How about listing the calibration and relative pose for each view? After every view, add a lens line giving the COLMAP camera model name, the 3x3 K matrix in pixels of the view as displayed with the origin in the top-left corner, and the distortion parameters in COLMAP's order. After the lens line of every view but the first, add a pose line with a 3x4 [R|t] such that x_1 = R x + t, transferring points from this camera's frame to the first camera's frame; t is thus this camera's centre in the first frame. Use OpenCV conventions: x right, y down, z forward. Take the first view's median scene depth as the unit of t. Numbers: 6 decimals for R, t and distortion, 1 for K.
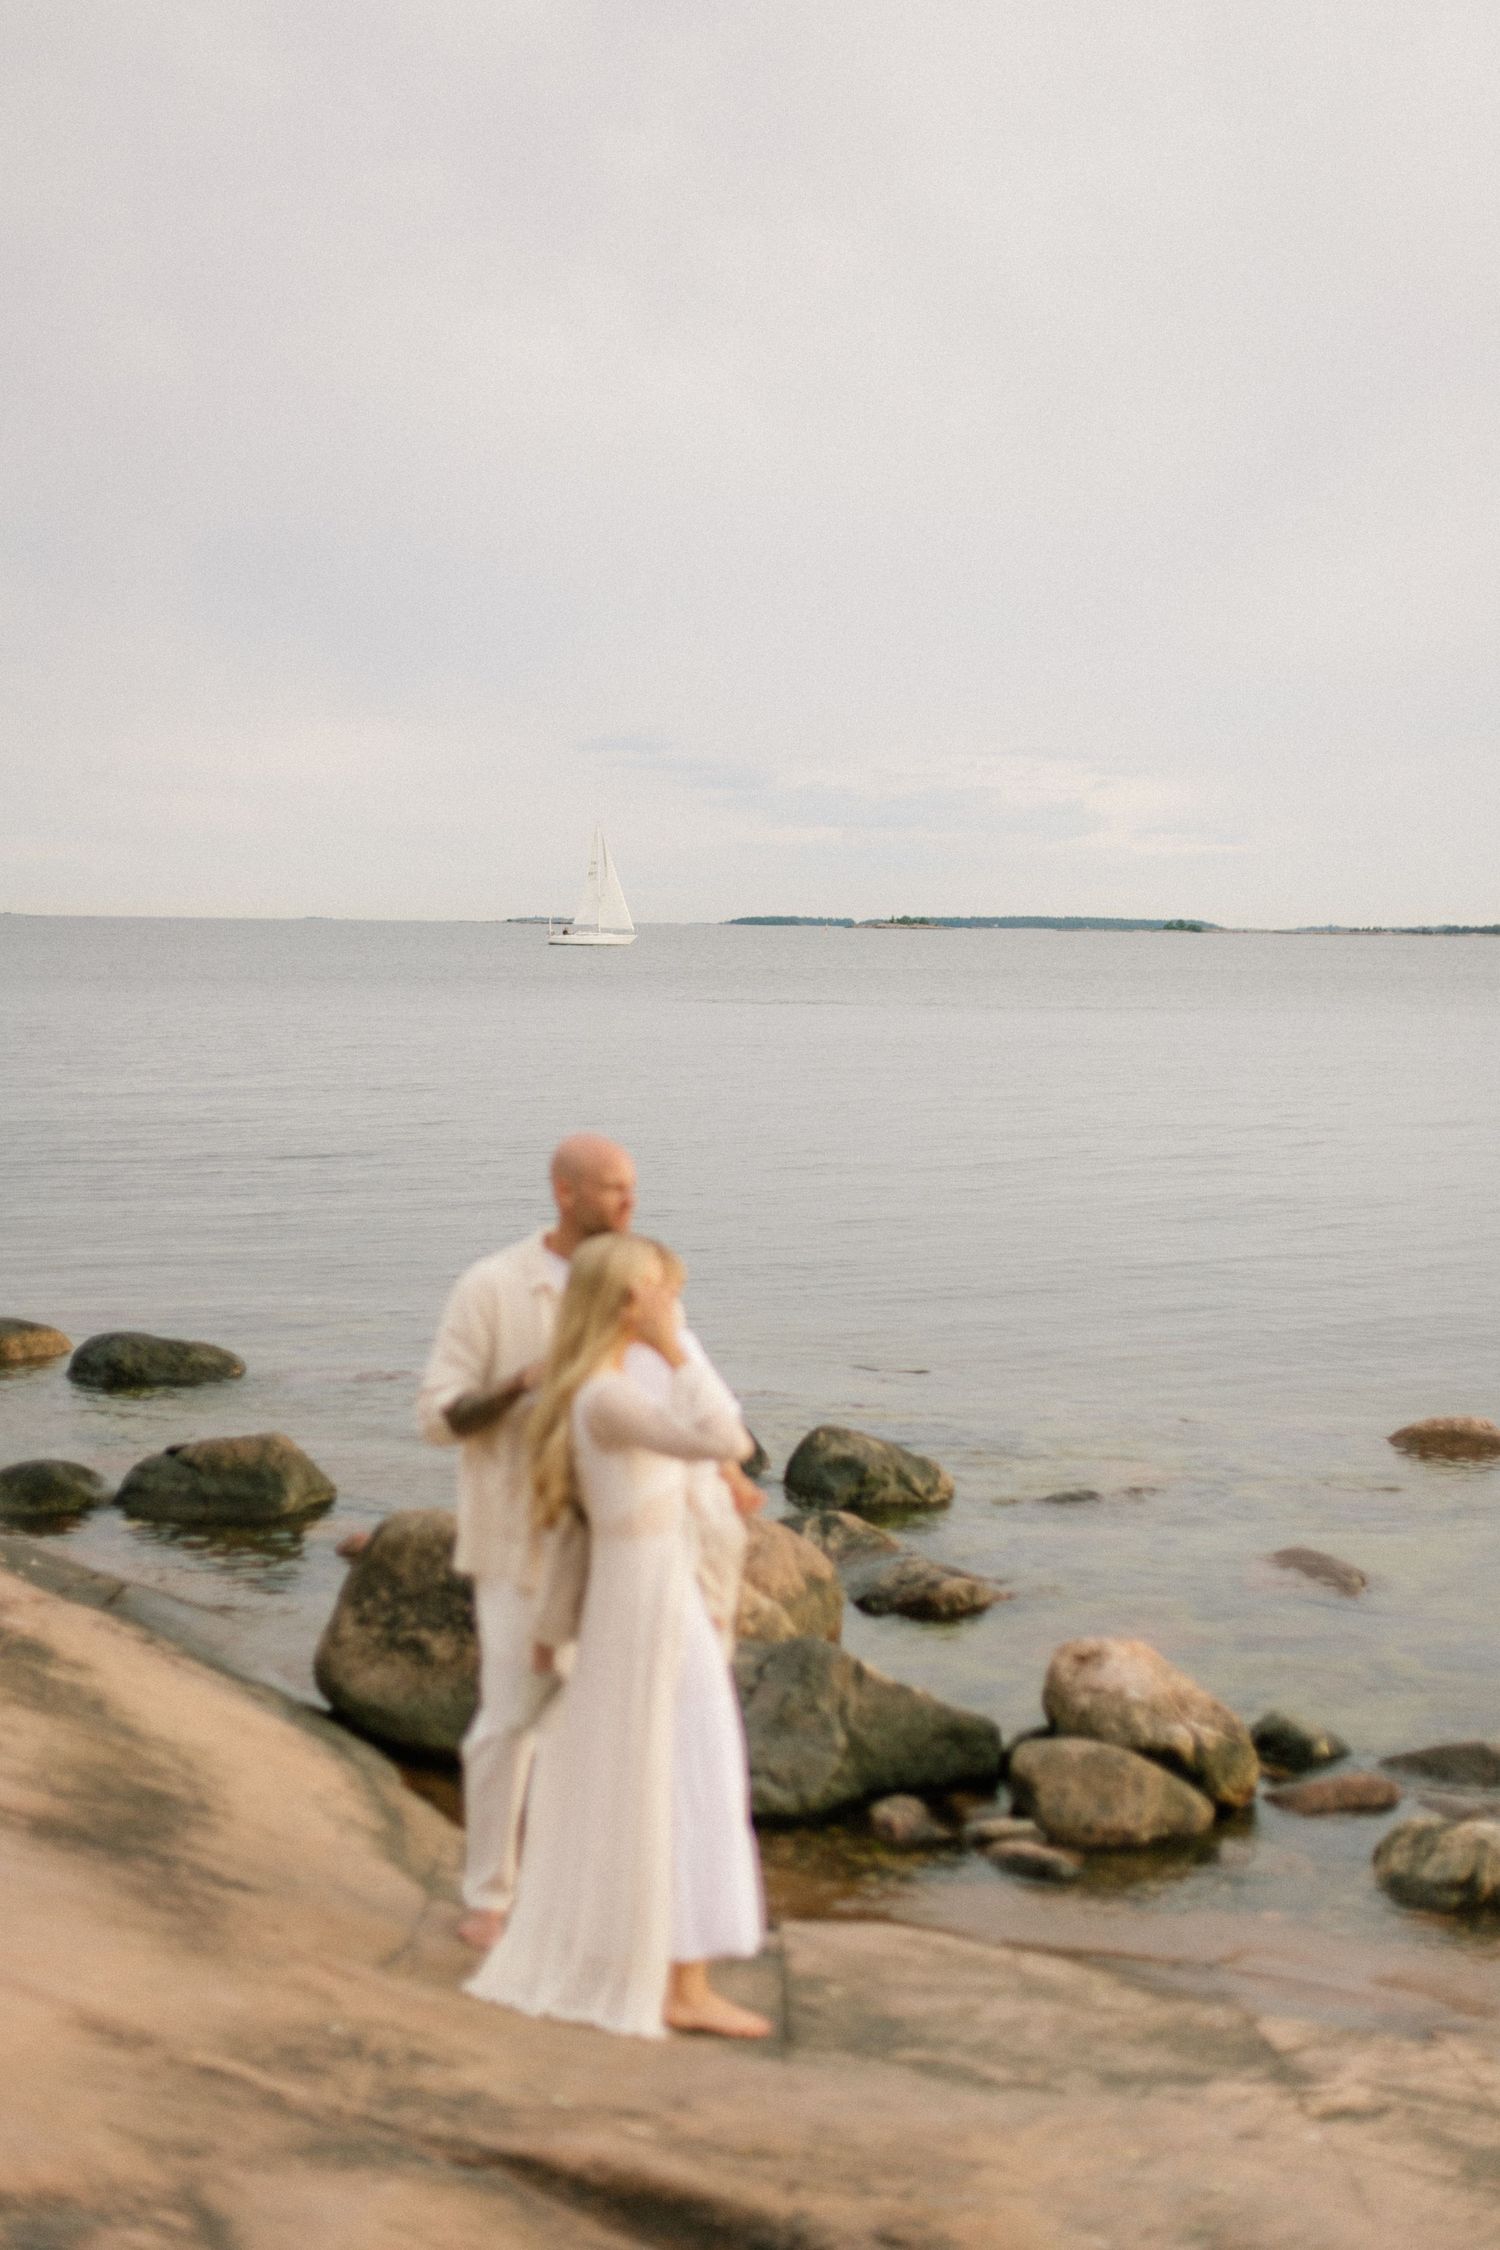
lens RADIAL K [[3223.1, 0, 750.0], [0, 3223.1, 1125.0], [0, 0, 1]] dist [0.003297, -0.036466]
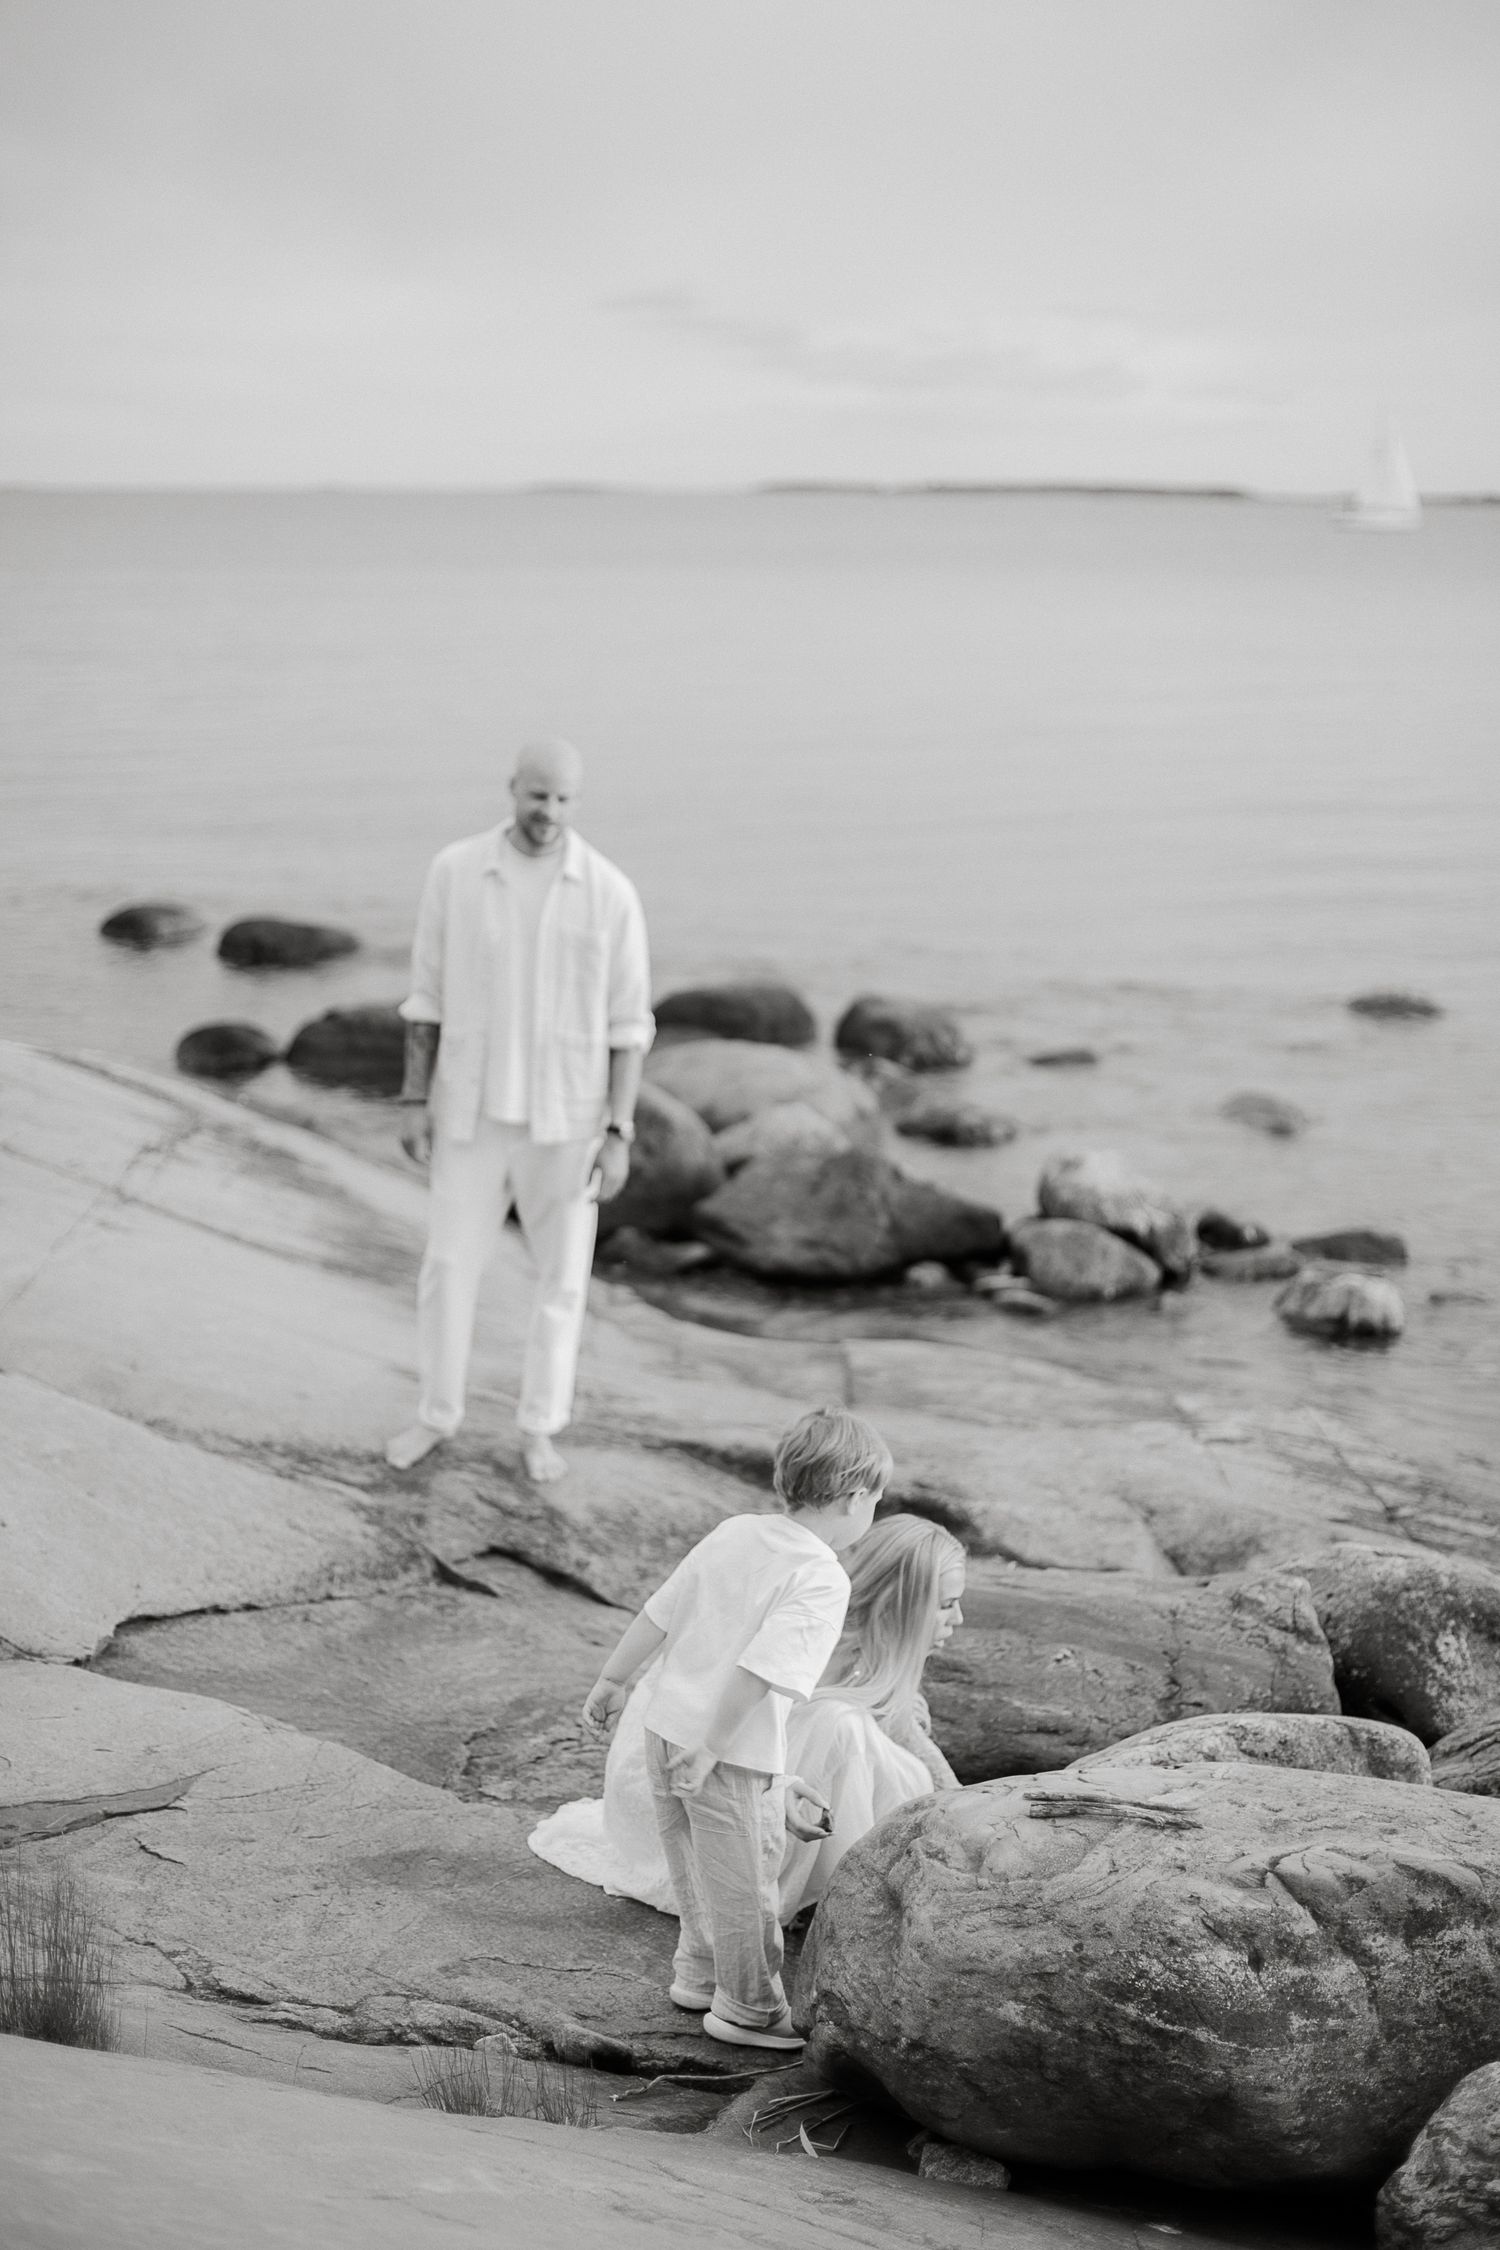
lens RADIAL K [[3261.9, 0, 750.0], [0, 3261.9, 1125.0], [0, 0, 1]] dist [-0.136537, 0.060548]
pose [[0.999968, 0.000307, -0.008016, -0.016368], [0.000734, 0.991581, 0.129489, -0.024510], [0.007988, -0.129491, 0.991548, -0.331649]]
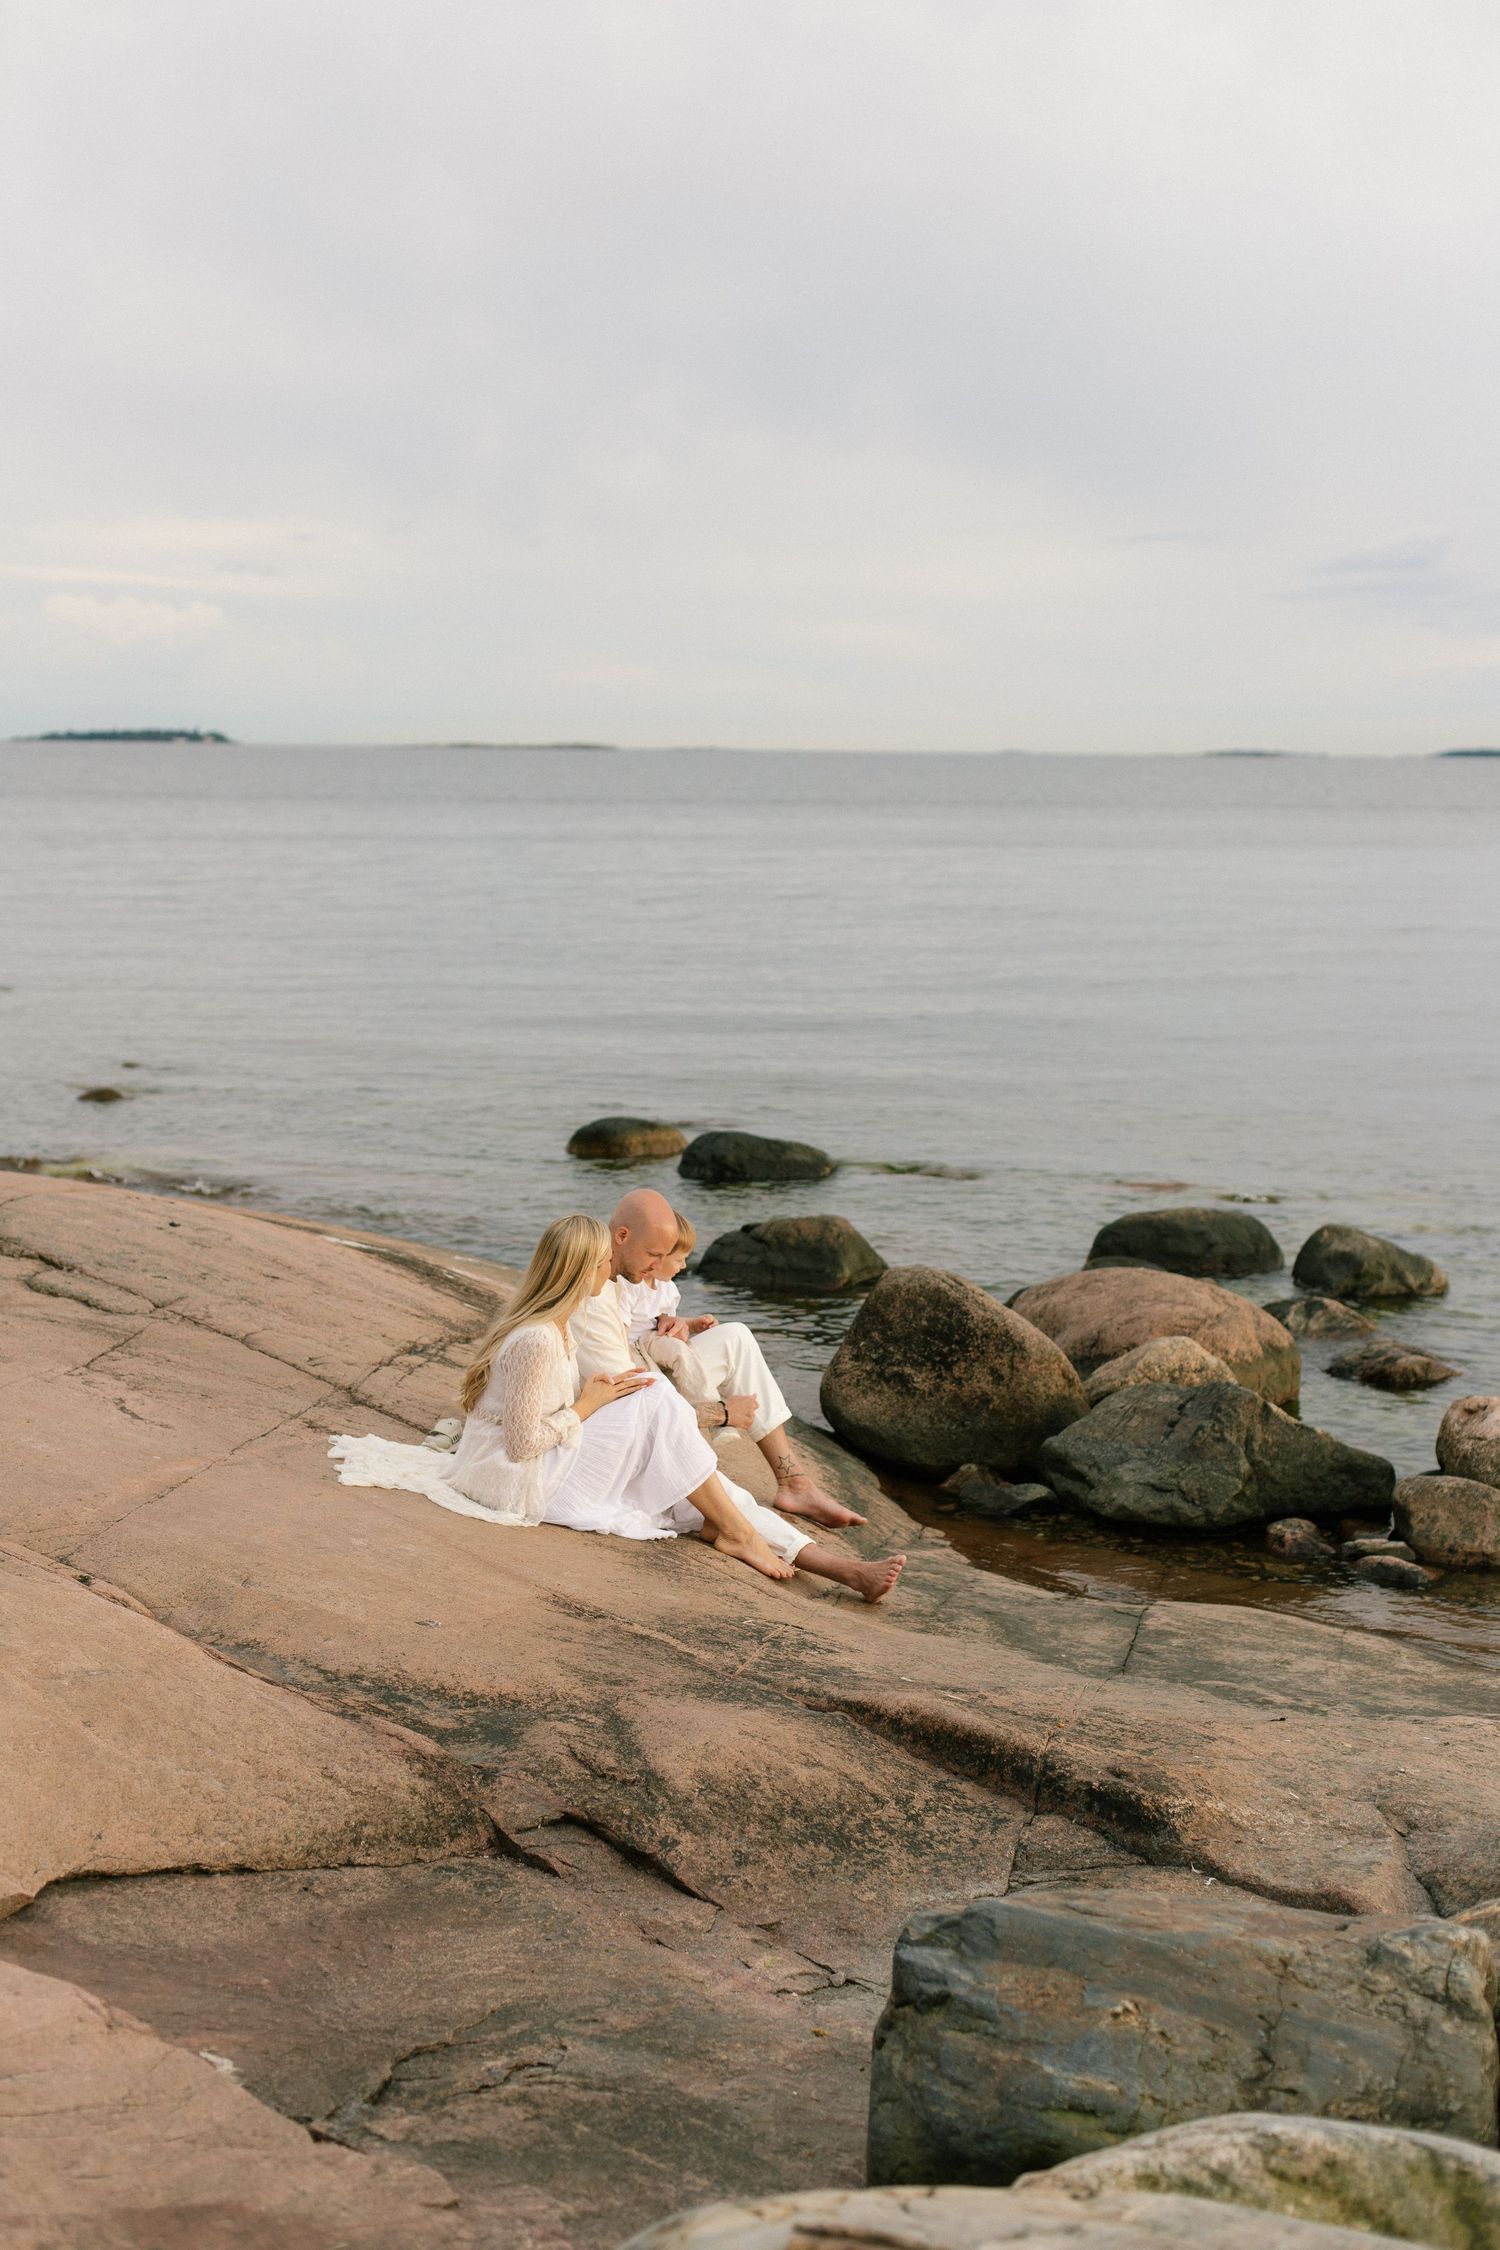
lens RADIAL K [[3236.0, 0, 750.0], [0, 3236.0, 1125.0], [0, 0, 1]] dist [0.006563, -0.024629]
pose [[0.977072, 0.023044, -0.211659, 0.096020], [-0.012287, 0.998572, 0.051996, 0.006681], [0.212555, -0.048203, 0.975959, -0.179567]]
